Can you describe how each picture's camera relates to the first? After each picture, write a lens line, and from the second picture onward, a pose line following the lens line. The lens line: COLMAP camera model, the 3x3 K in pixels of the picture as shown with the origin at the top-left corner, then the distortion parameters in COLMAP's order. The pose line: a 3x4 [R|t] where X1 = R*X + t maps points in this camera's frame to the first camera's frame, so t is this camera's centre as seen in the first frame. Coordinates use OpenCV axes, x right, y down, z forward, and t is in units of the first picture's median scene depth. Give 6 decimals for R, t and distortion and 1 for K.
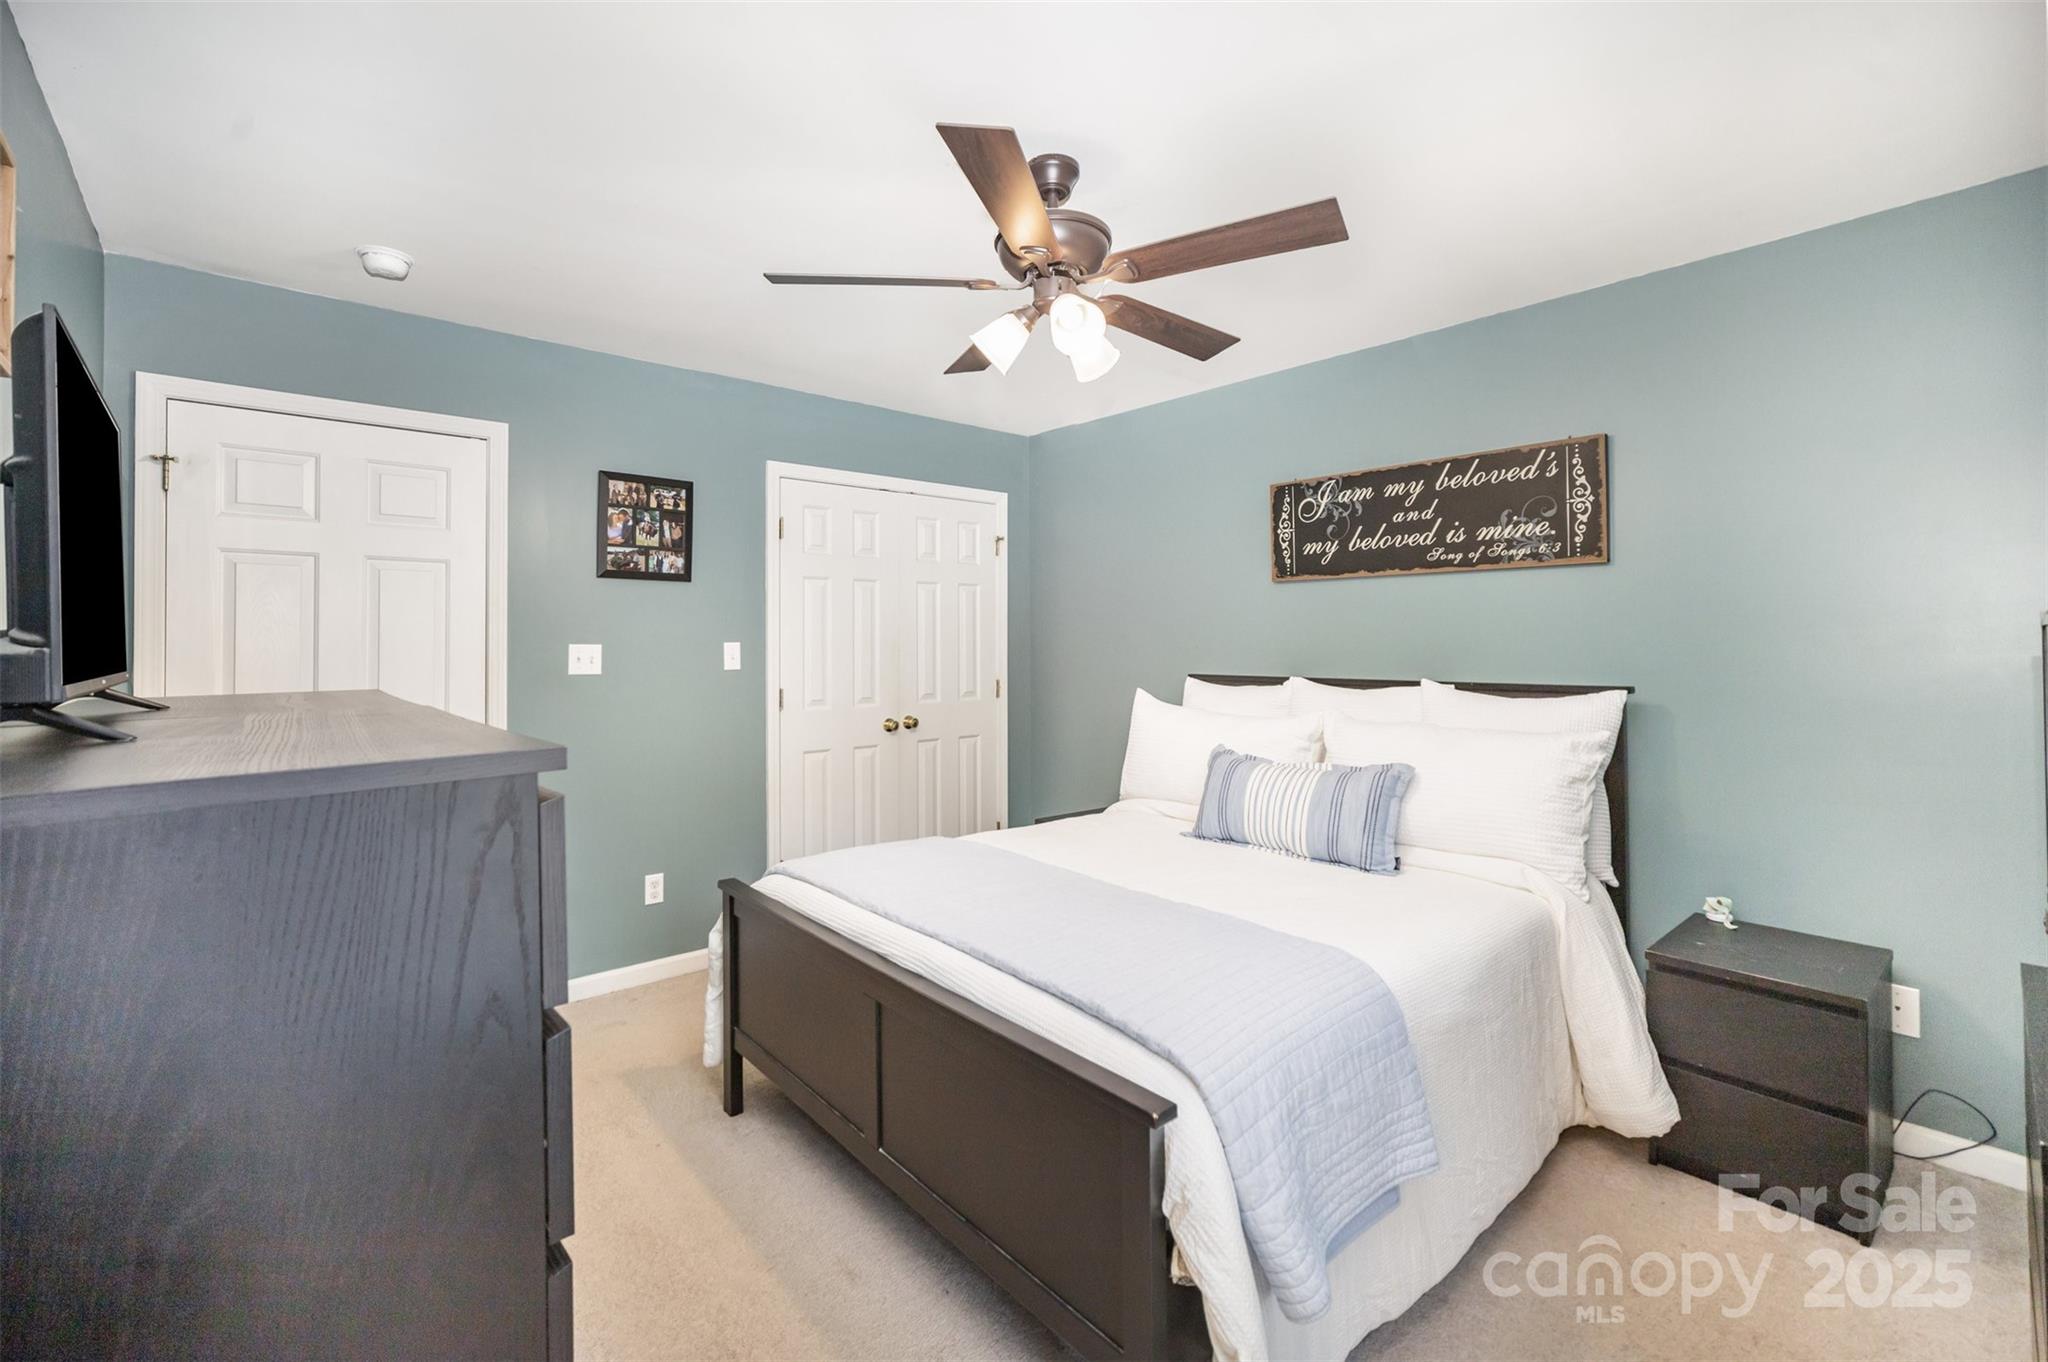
lens RADIAL K [[905.8, 0, 1022.5], [0, 905.8, 637.3], [0, 0, 1]] dist [-0.021765, 0.008378]
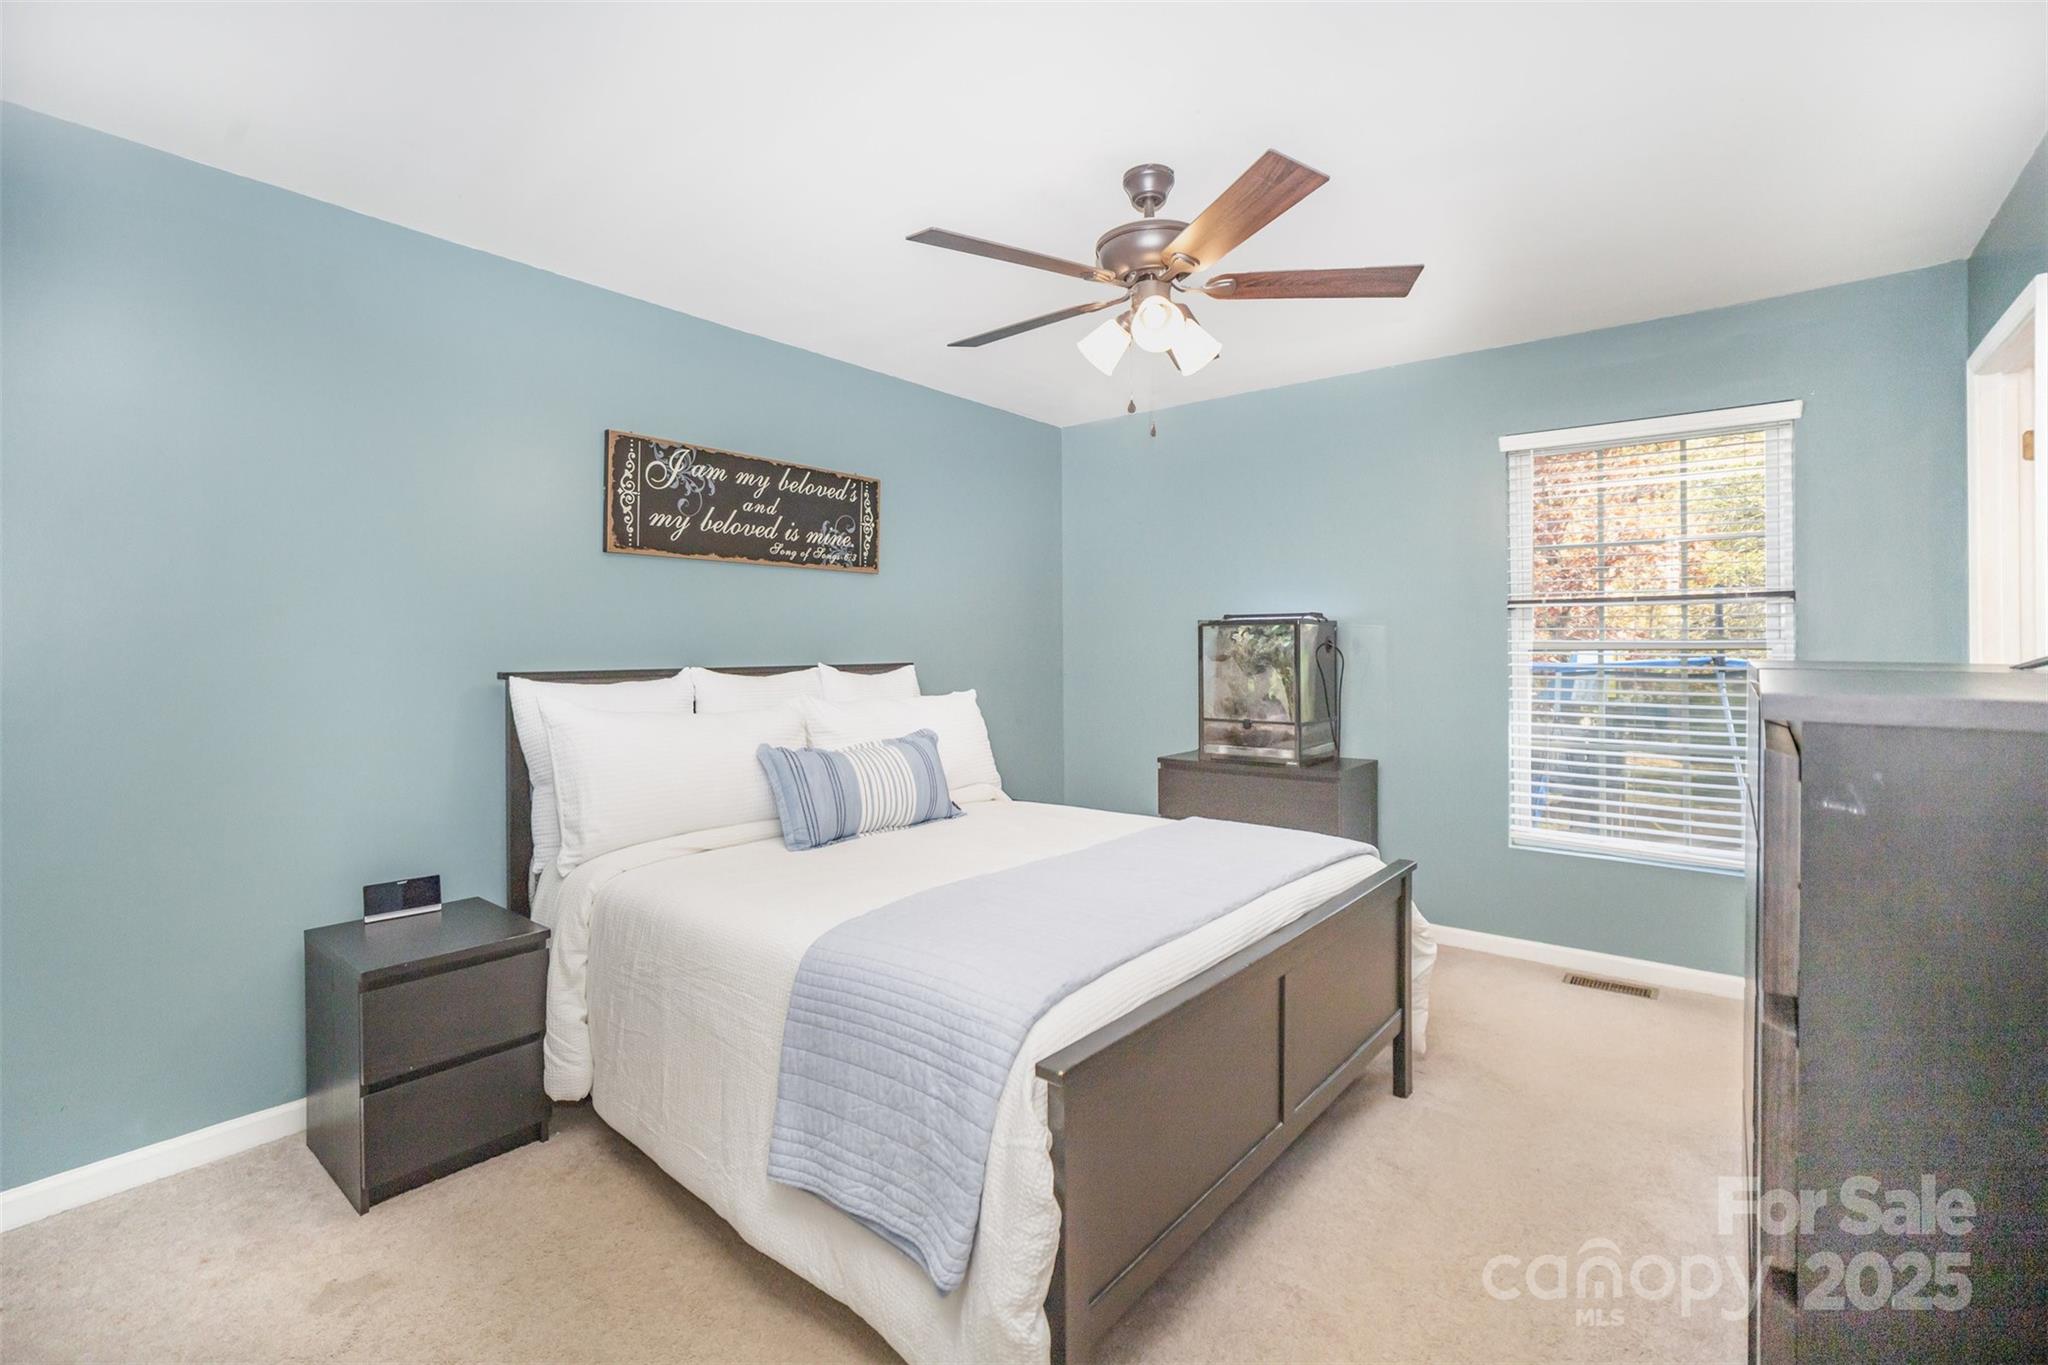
lens RADIAL K [[905.8, 0, 1022.5], [0, 905.8, 638.8], [0, 0, 1]] dist [-0.021765, 0.008378]
pose [[-0.178905, 0.006127, 0.983847, -0.629028], [-0.005900, 0.999956, -0.007300, 0.021070], [-0.983849, -0.007111, -0.178861, 0.862366]]
